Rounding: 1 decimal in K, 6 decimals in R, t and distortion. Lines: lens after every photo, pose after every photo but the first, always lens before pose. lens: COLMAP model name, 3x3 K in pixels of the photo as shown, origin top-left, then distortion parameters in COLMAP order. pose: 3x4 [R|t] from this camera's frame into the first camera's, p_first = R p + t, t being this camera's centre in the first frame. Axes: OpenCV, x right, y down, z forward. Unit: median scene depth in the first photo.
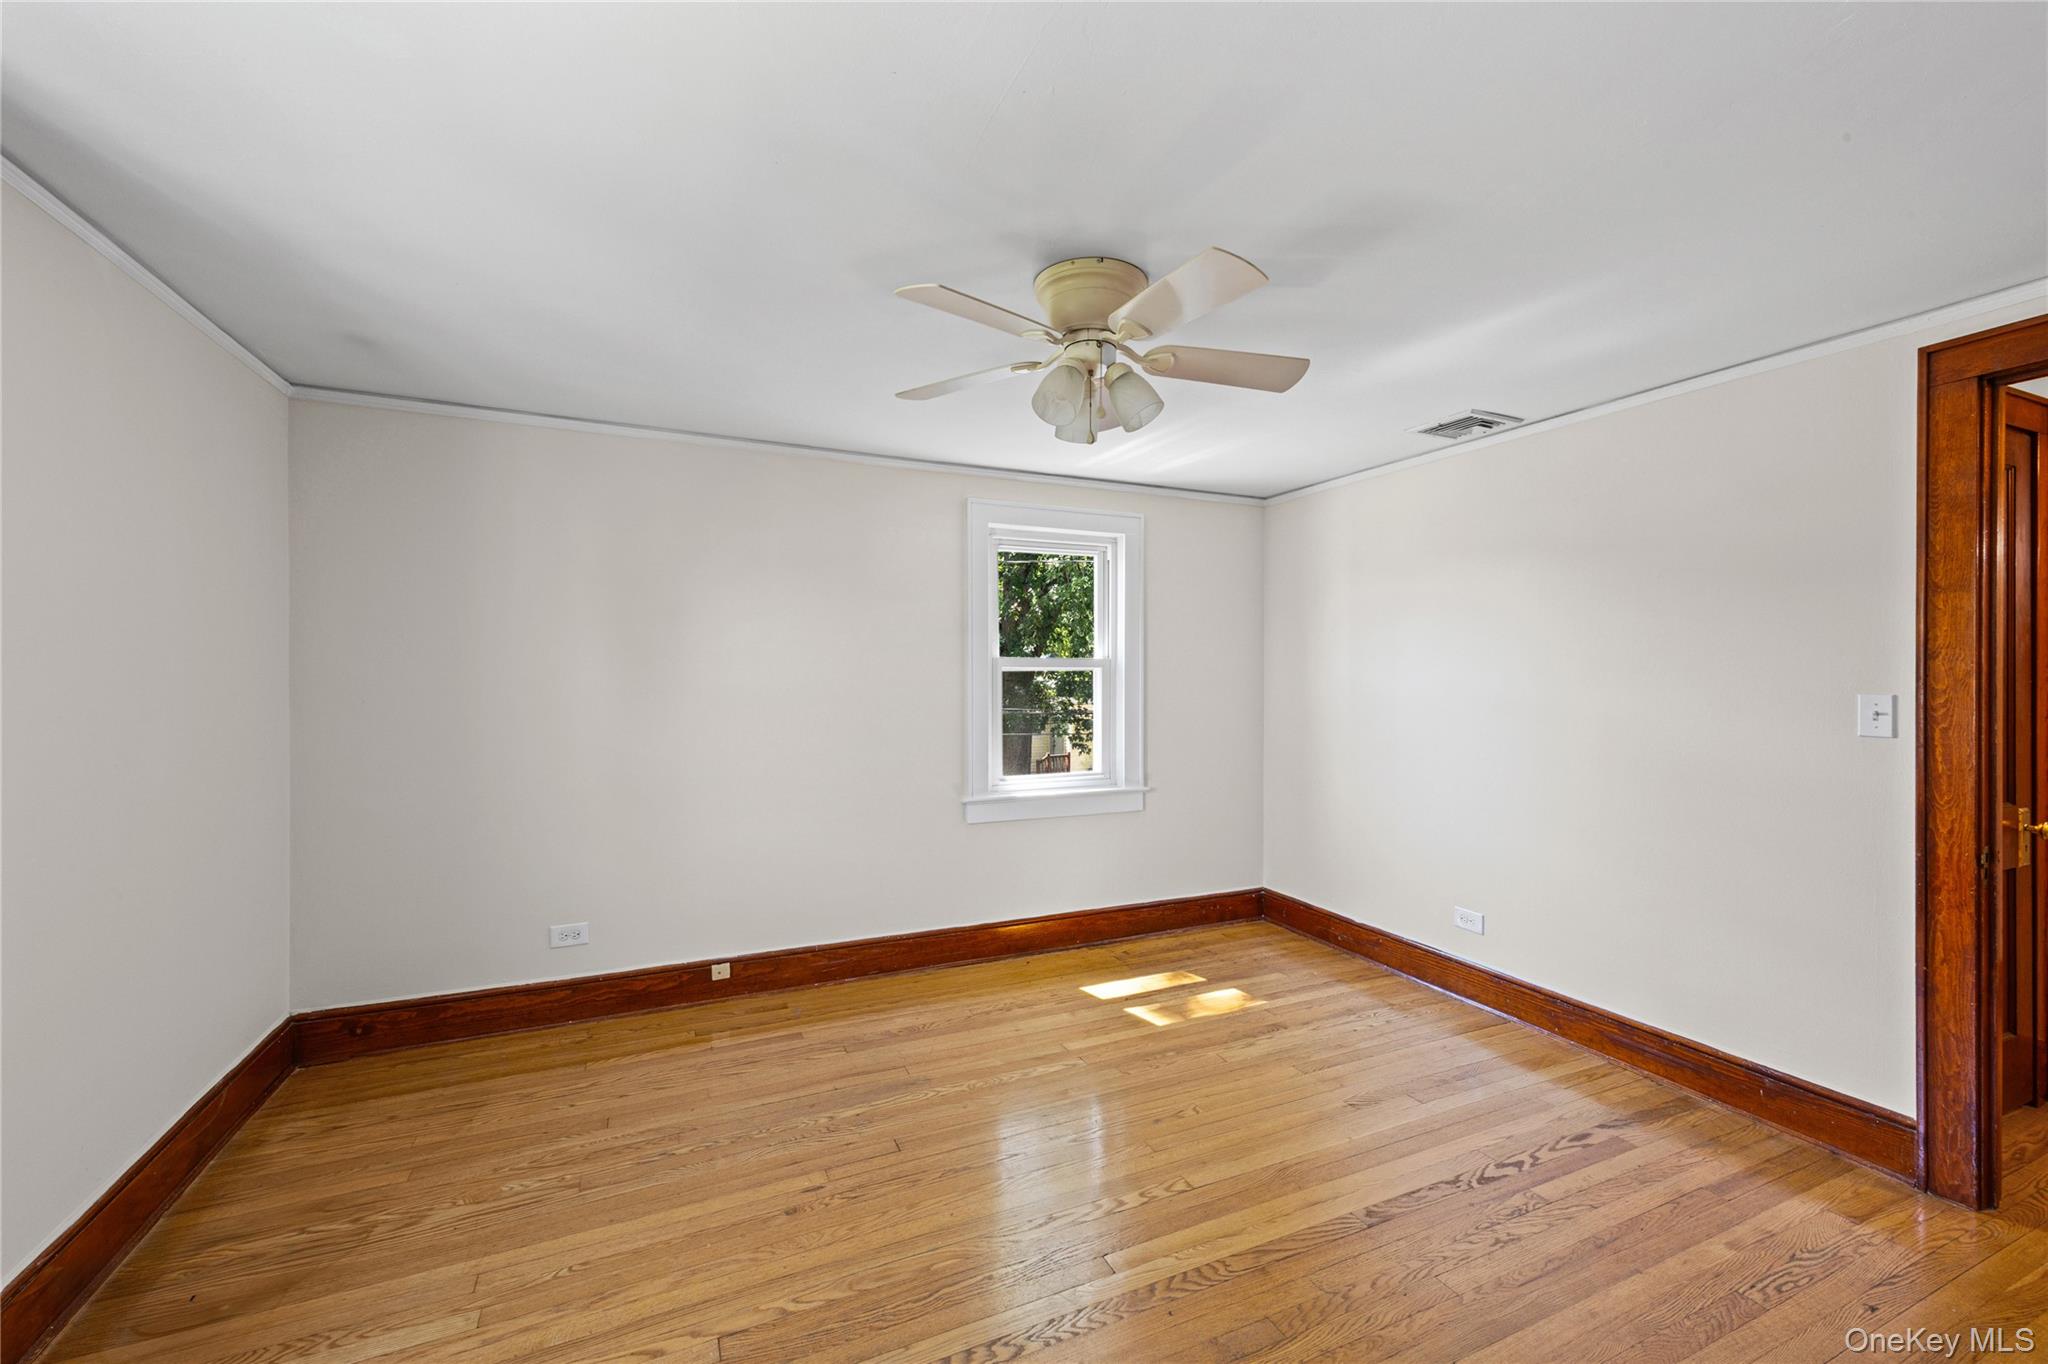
lens RADIAL K [[836.7, 0, 1026.6], [0, 836.7, 671.4], [0, 0, 1]] dist [0.014094, -0.000362]
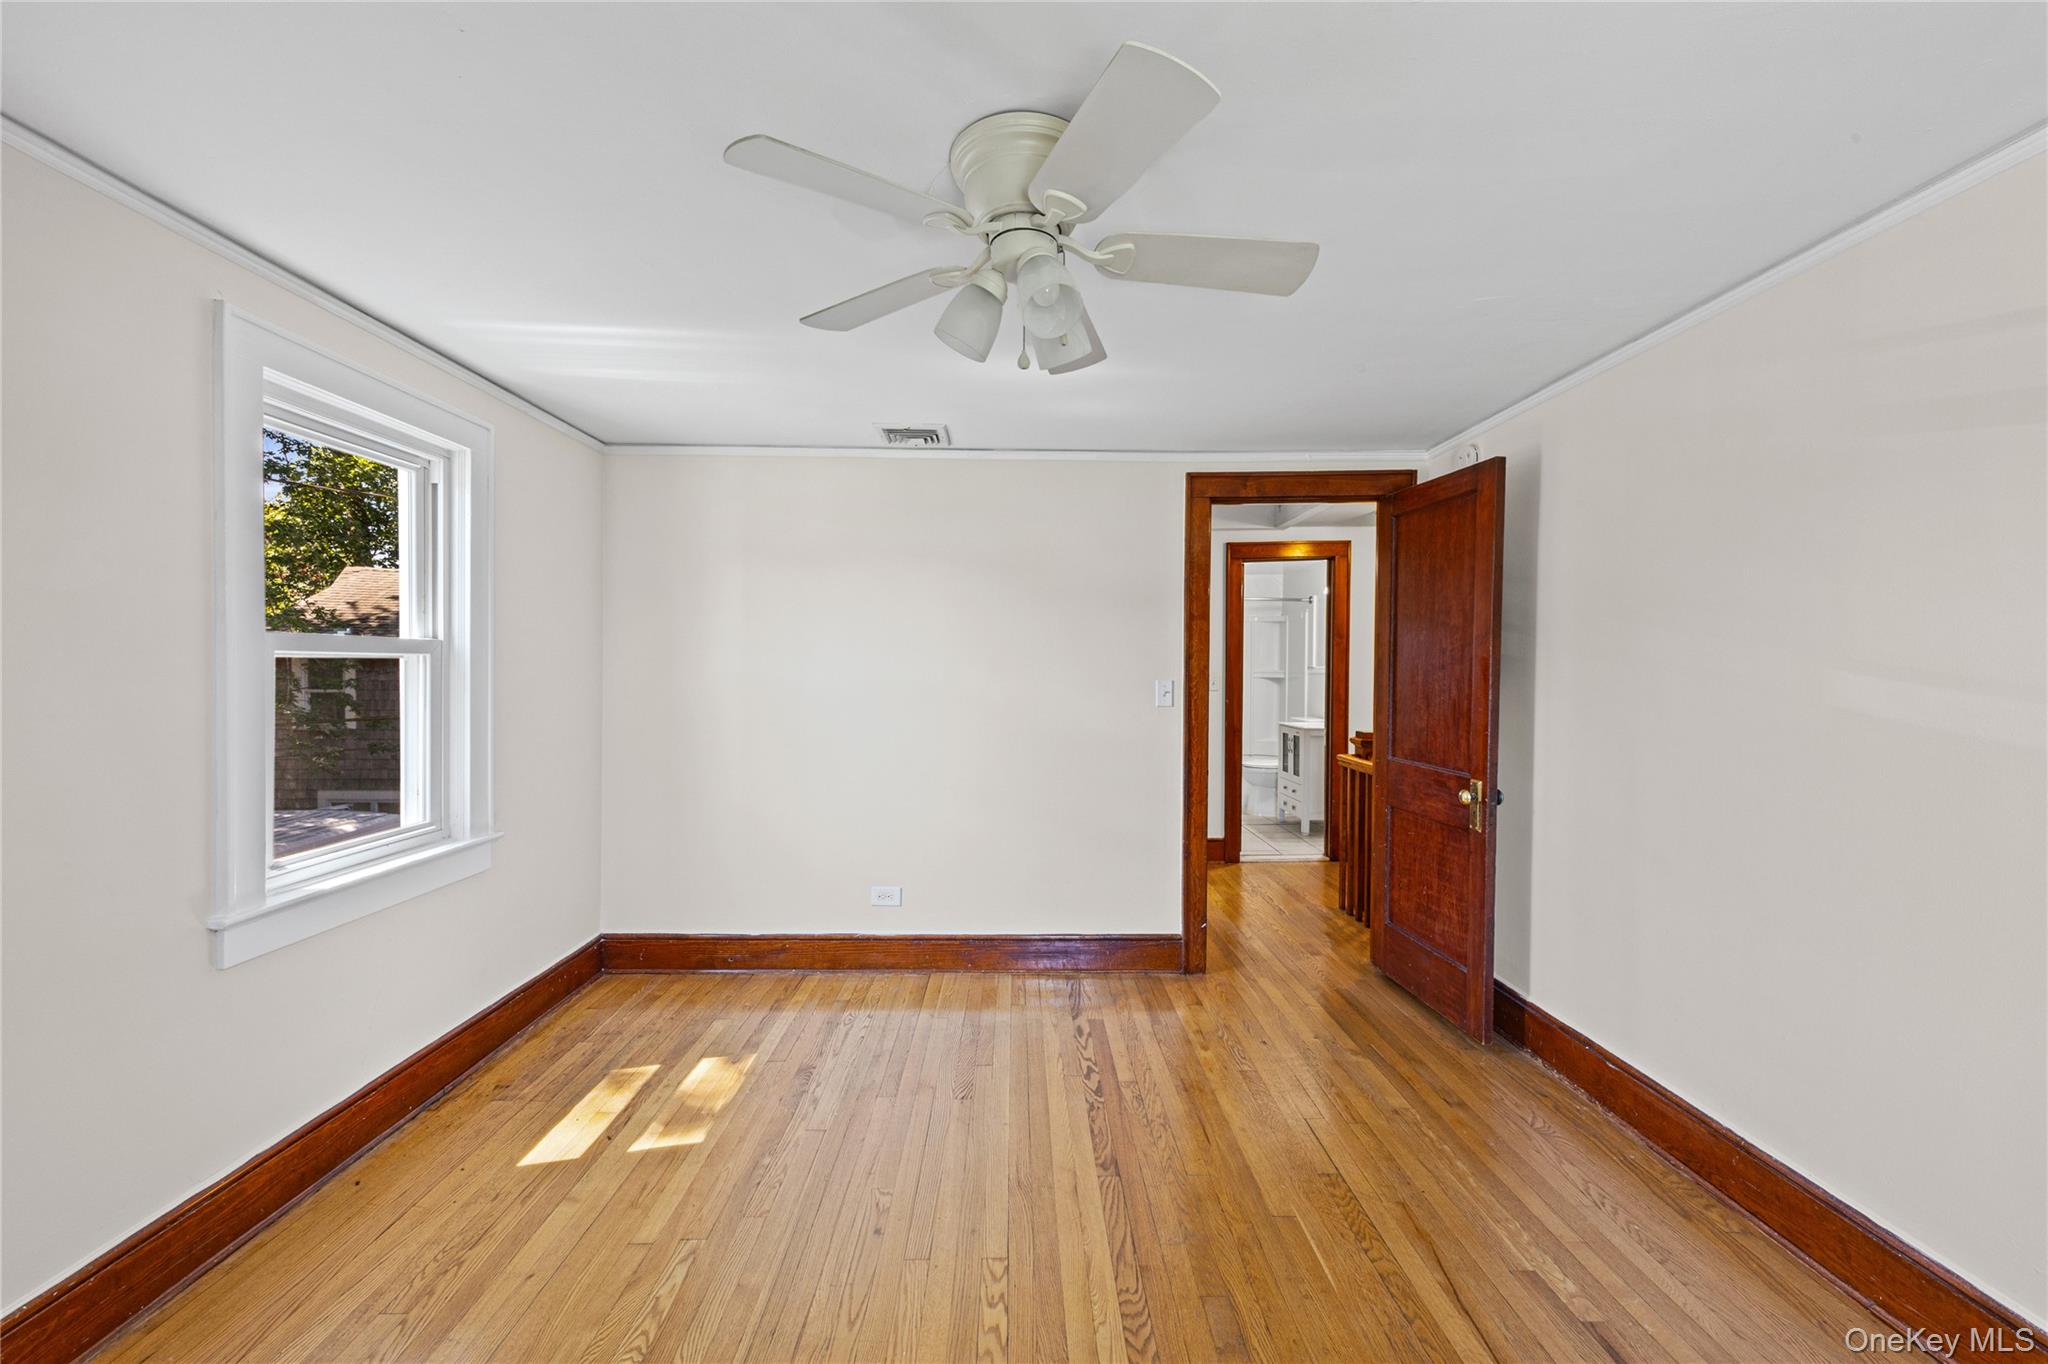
lens RADIAL K [[836.7, 0, 1026.6], [0, 836.7, 671.4], [0, 0, 1]] dist [0.014094, -0.000362]
pose [[0.387607, -0.002116, 0.921822, -0.398521], [-0.006950, 0.999962, 0.005218, 0.002808], [-0.921799, -0.008429, 0.387578, 0.436356]]
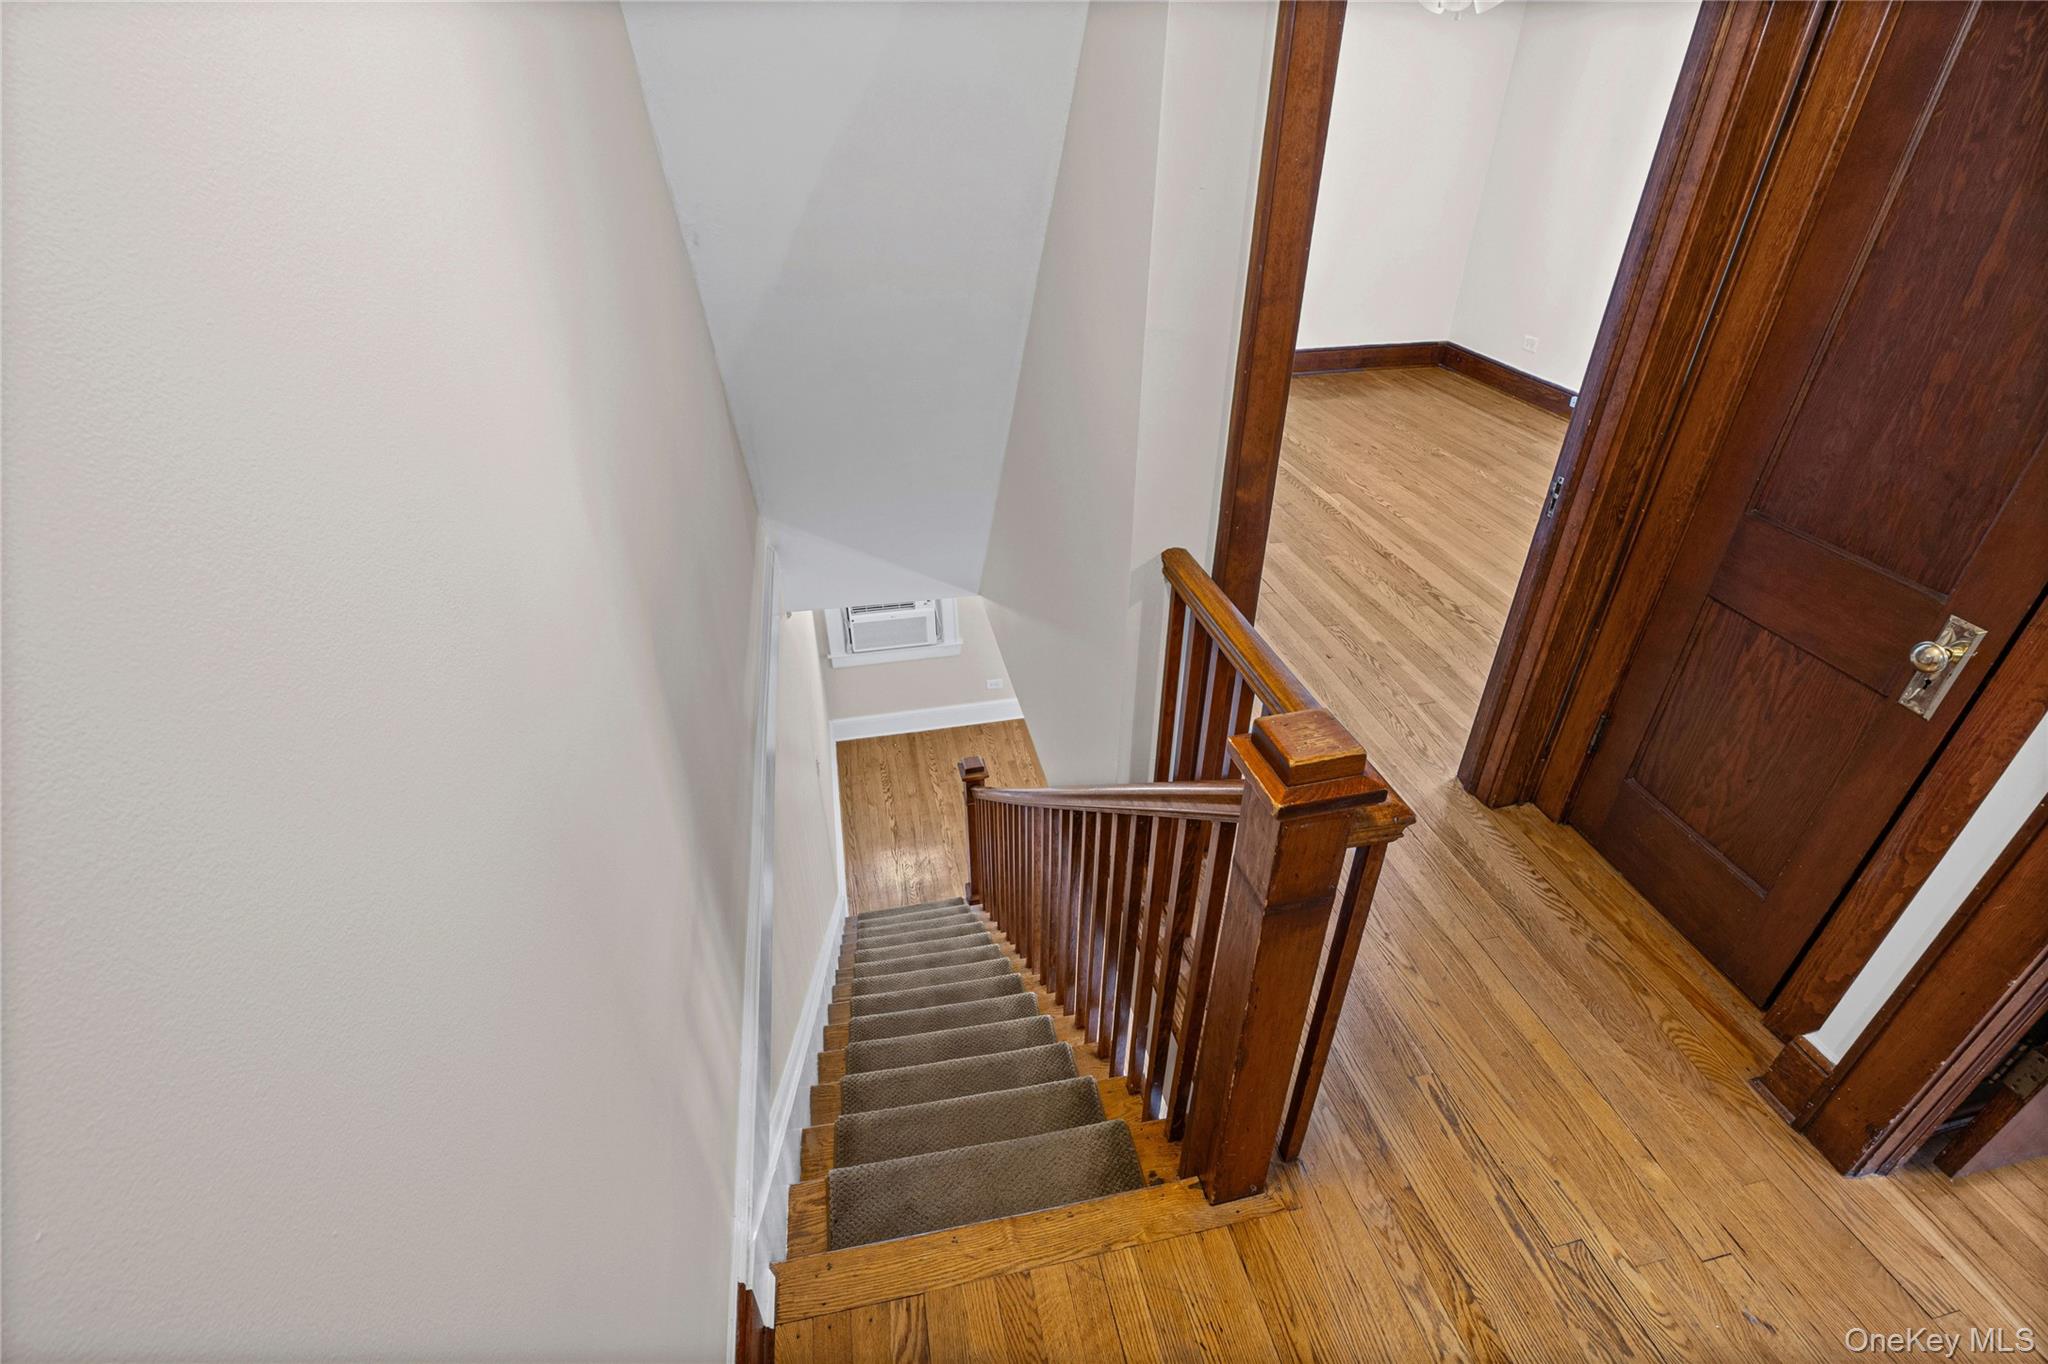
lens RADIAL K [[880.8, 0, 1022.8], [0, 880.8, 676.6], [0, 0, 1]] dist [-0.015861, 0.001280]
pose [[-0.228169, 0.532627, -0.815013, 1.387171], [0.000080, 0.837105, 0.547042, -0.081013], [0.973621, 0.124753, -0.191045, 0.415543]]
